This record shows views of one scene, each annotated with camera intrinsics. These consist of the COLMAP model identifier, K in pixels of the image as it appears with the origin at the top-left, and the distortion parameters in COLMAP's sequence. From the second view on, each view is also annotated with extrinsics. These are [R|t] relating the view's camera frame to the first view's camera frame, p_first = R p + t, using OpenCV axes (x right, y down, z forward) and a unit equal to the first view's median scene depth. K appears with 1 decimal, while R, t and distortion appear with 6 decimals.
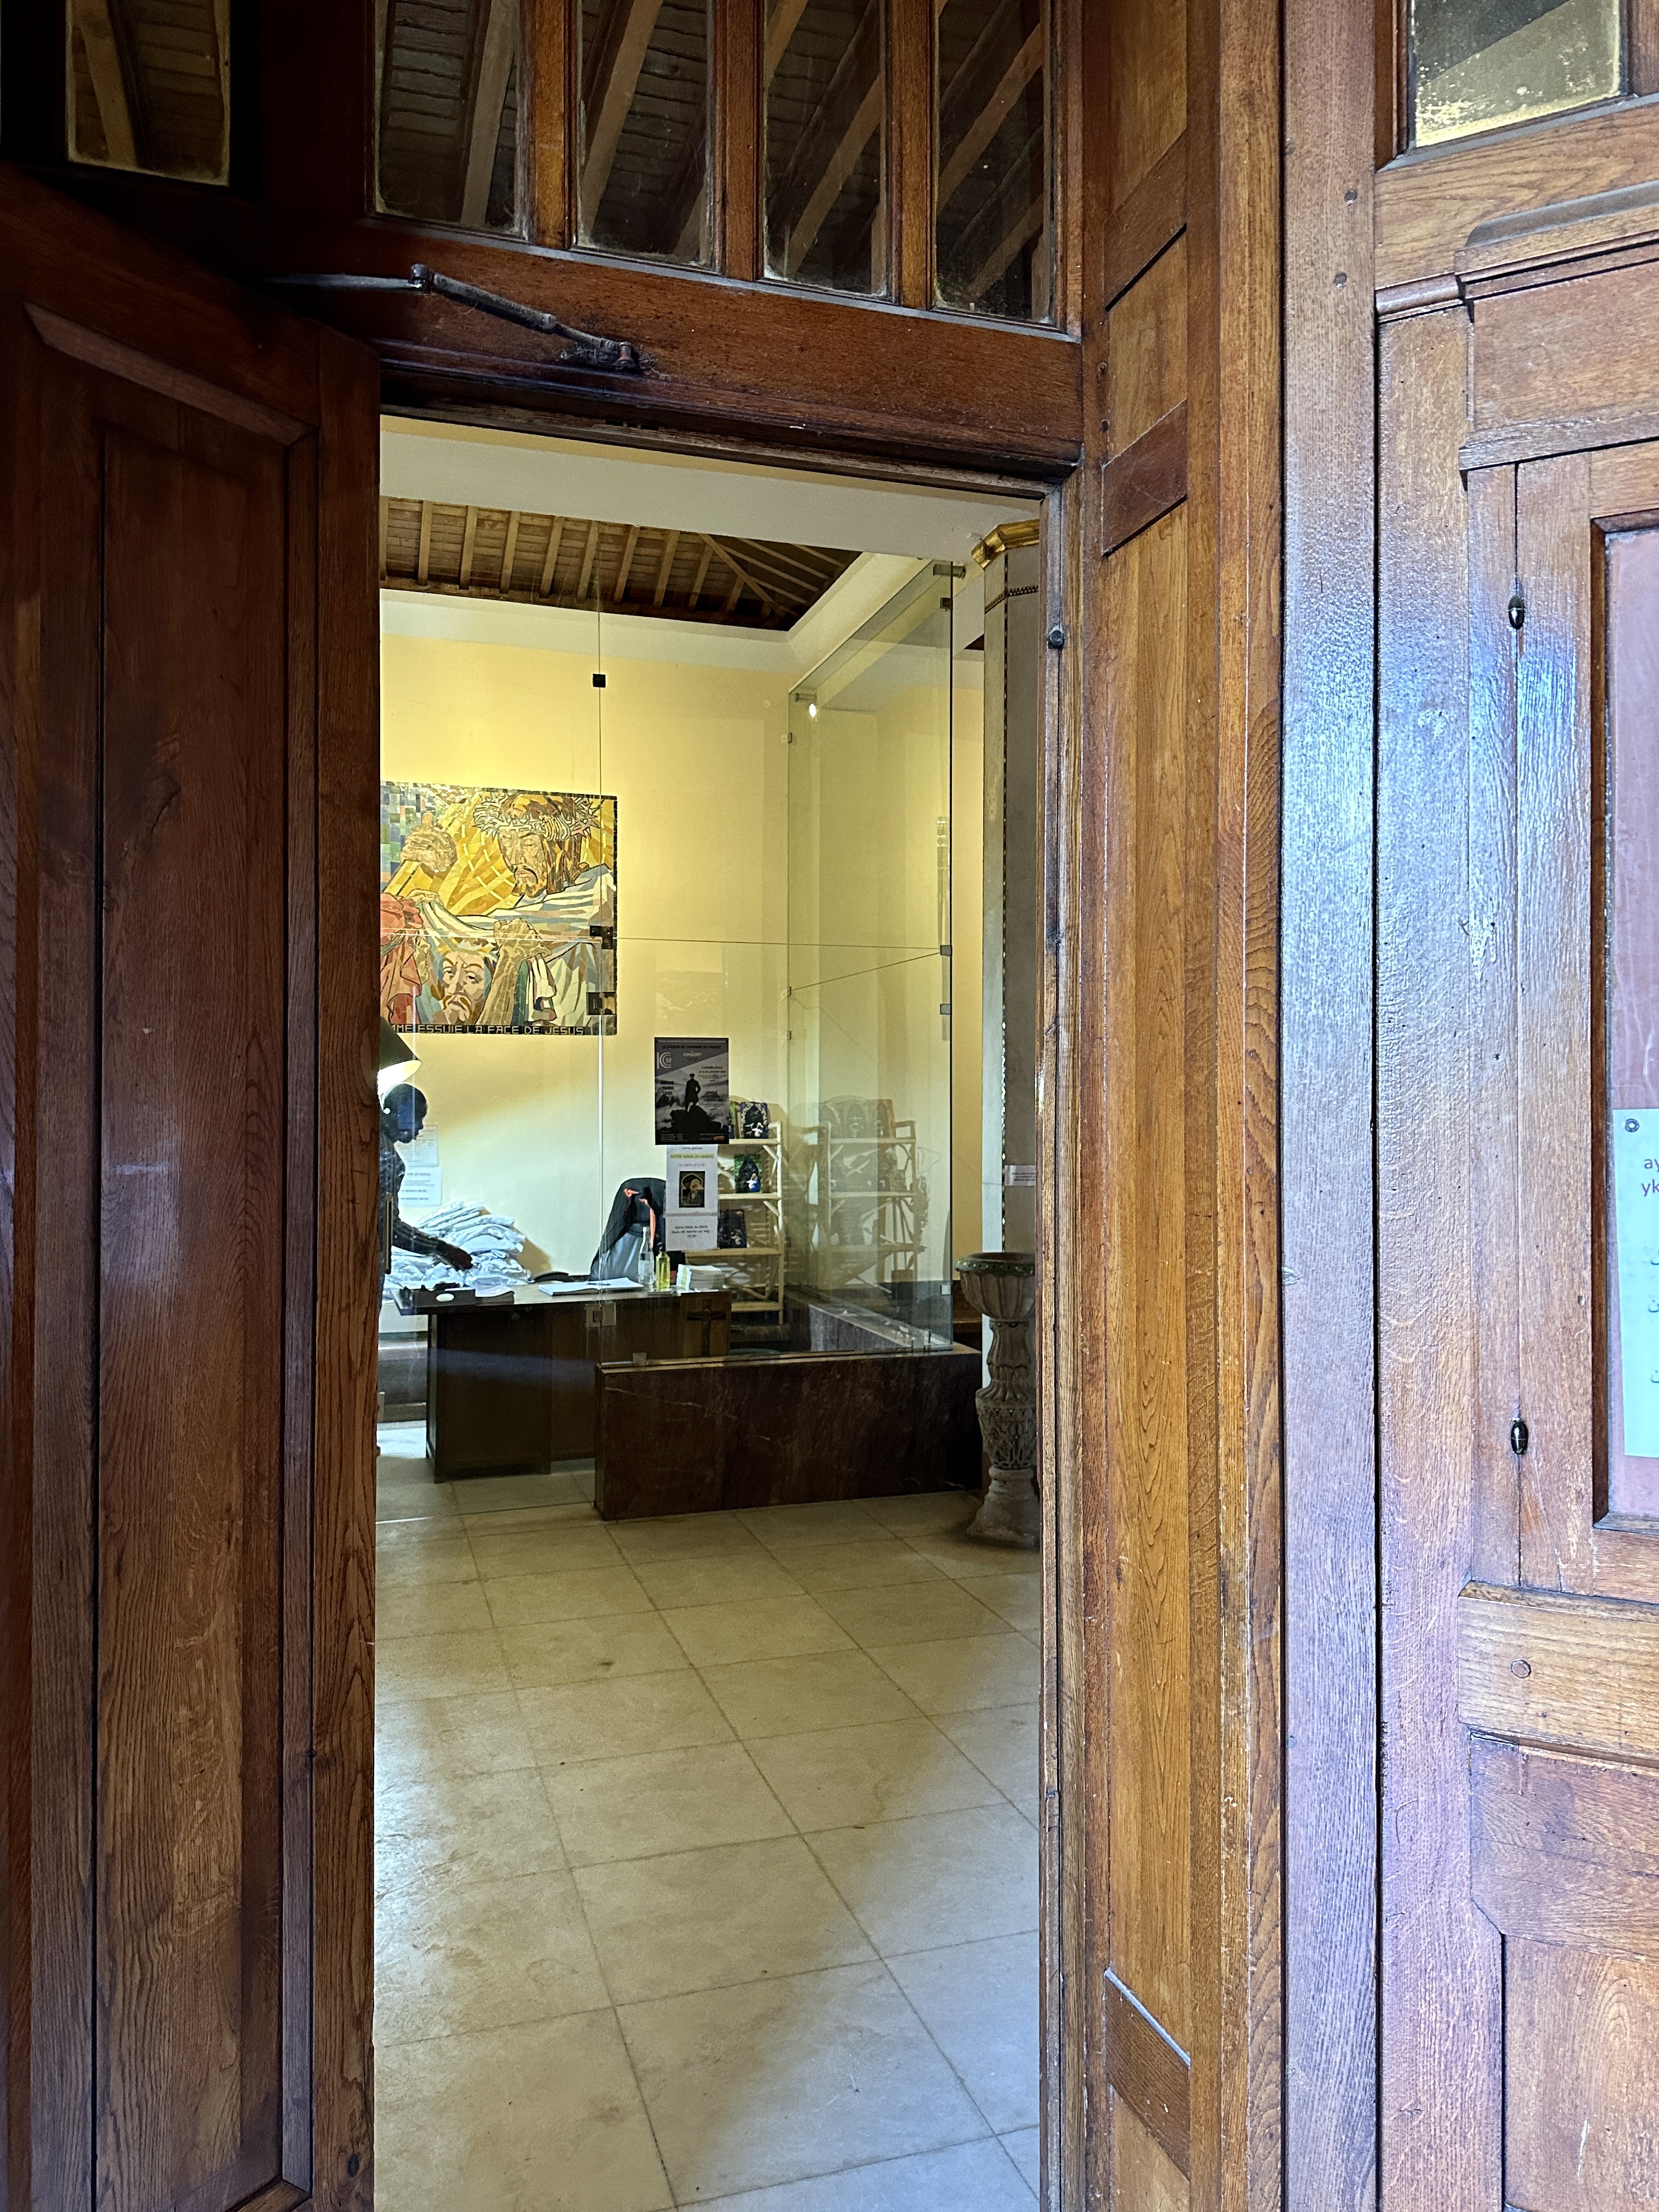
lens RADIAL K [[1534.5, 0, 812.1], [0, 1534.5, 1099.3], [0, 0, 1]] dist [0.065277, -0.065513]
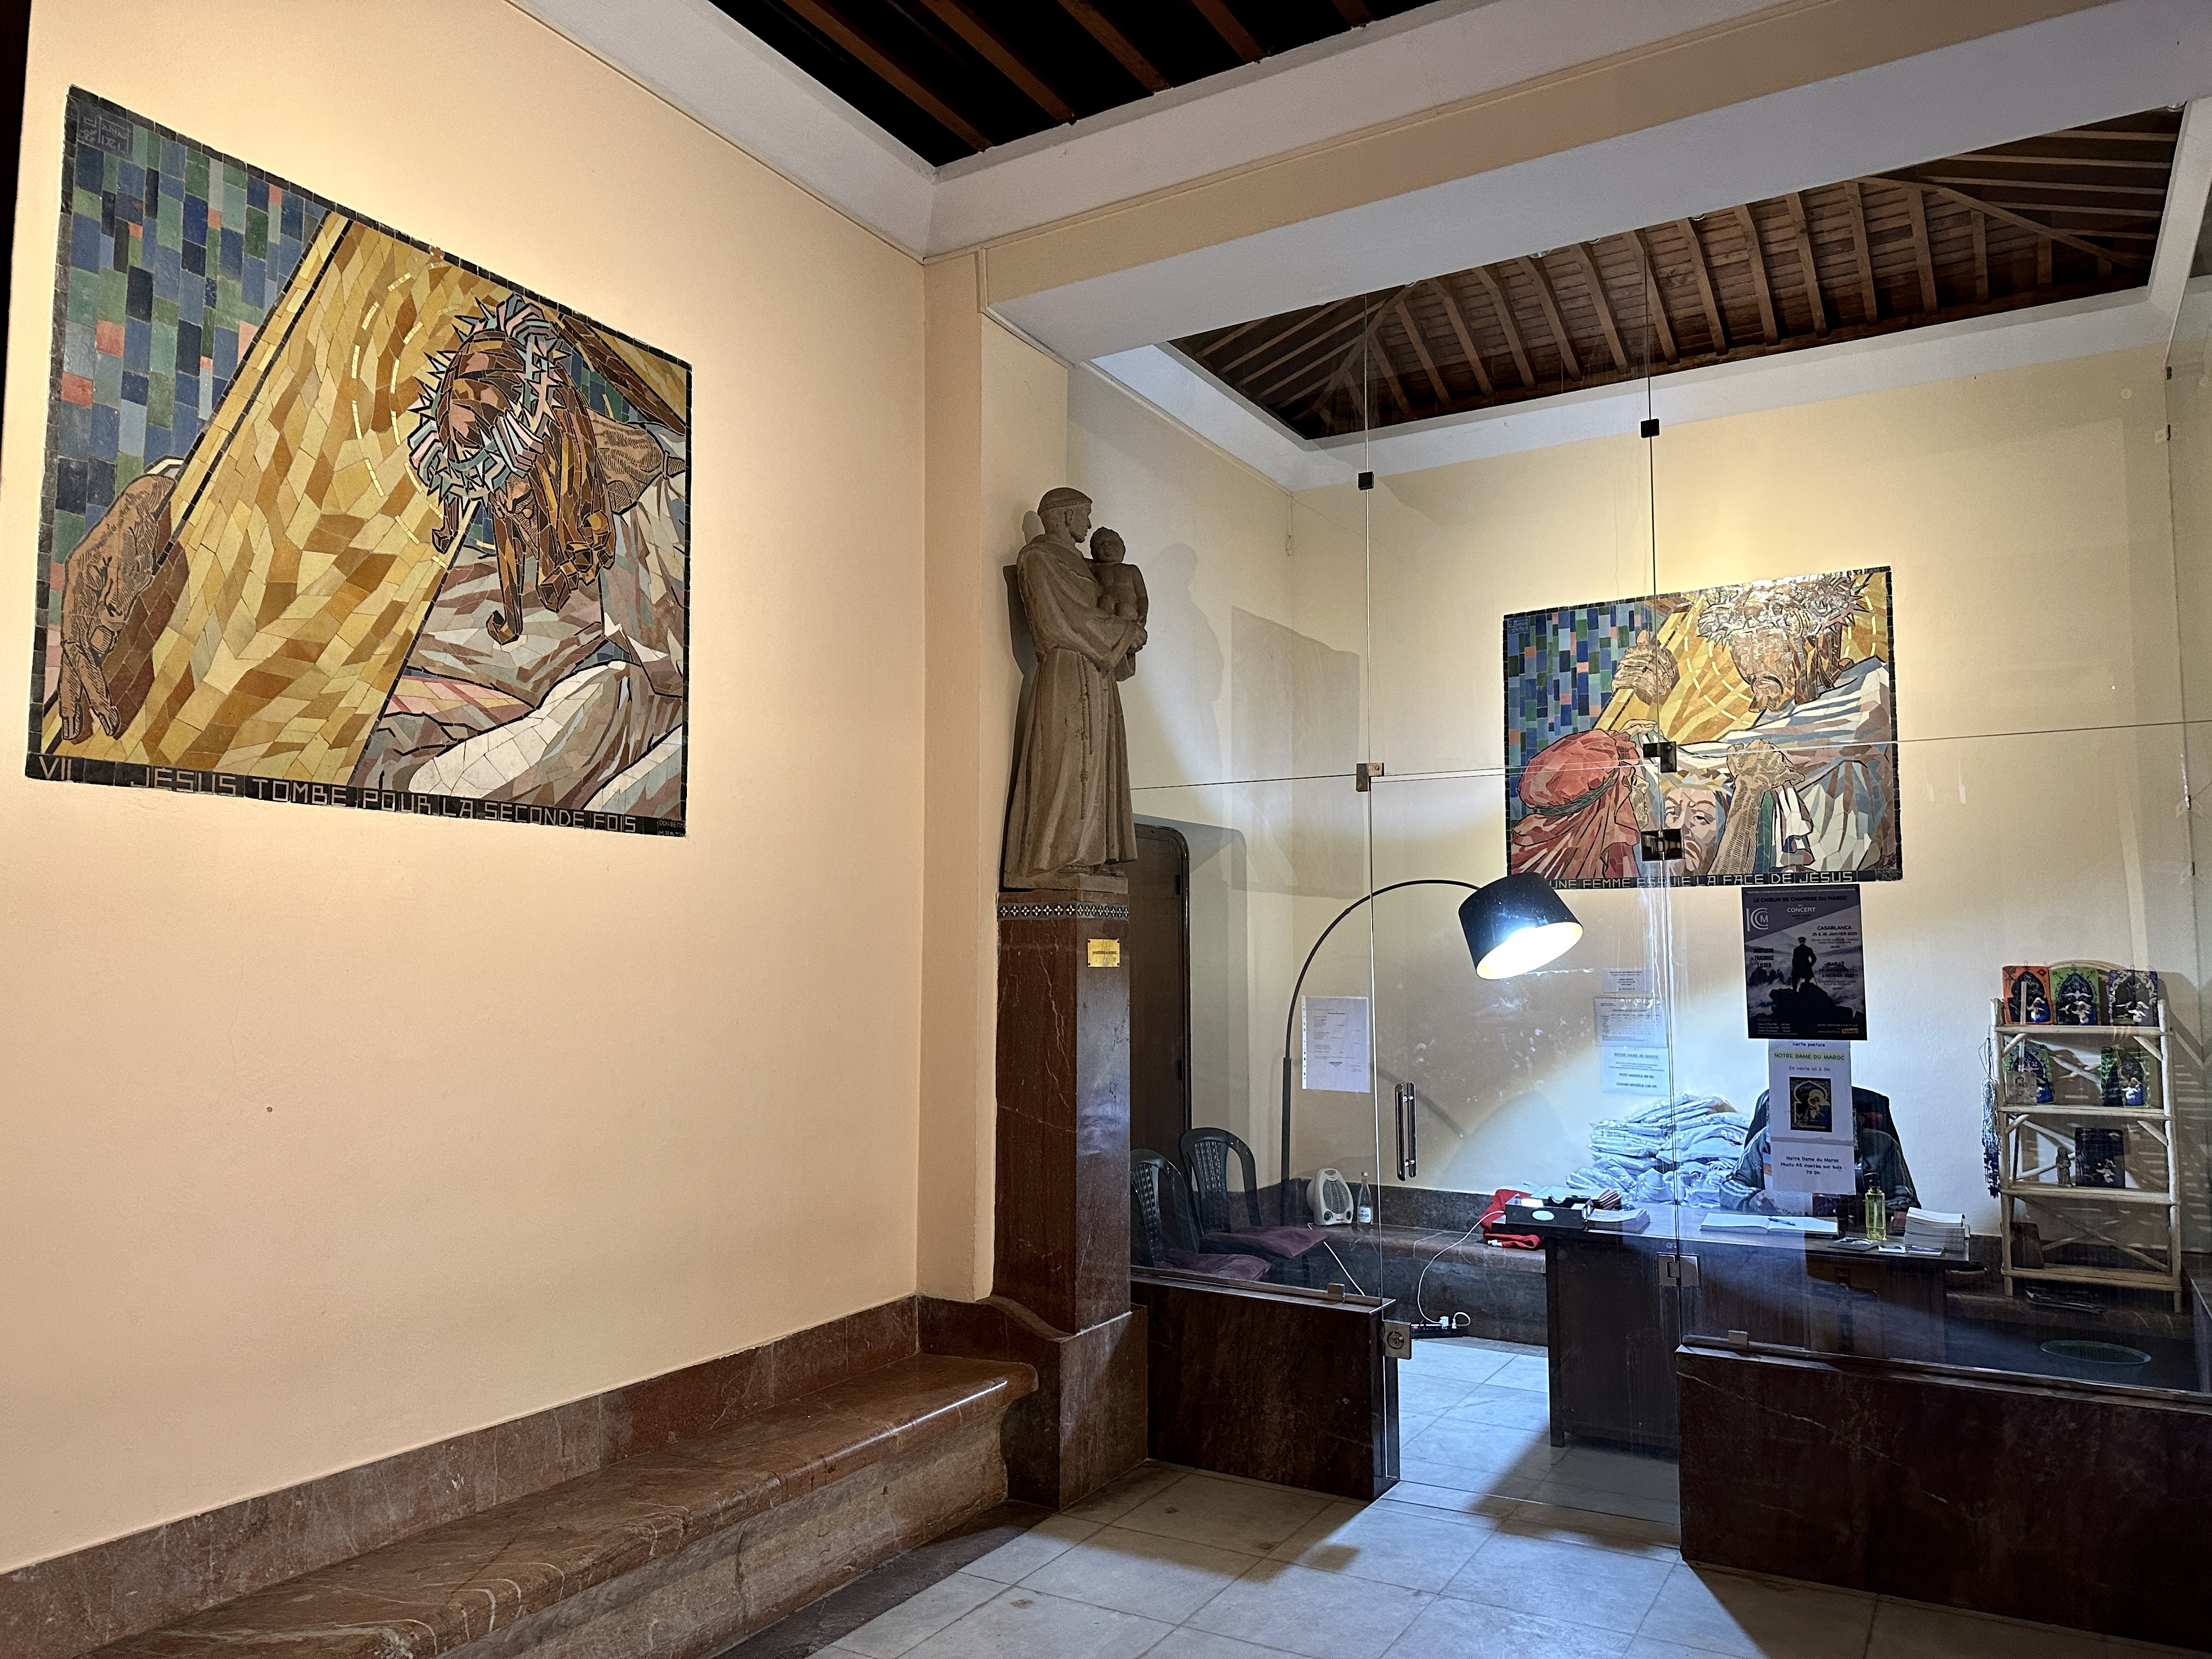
lens RADIAL K [[1534.5, 0, 1113.9], [0, 1534.5, 834.6], [0, 0, 1]] dist [0.065277, -0.065513]
pose [[0.668132, -0.062982, -0.741372, 0.181303], [0.007749, 0.996946, -0.077710, -0.008233], [0.744002, 0.046175, 0.666580, 0.215186]]
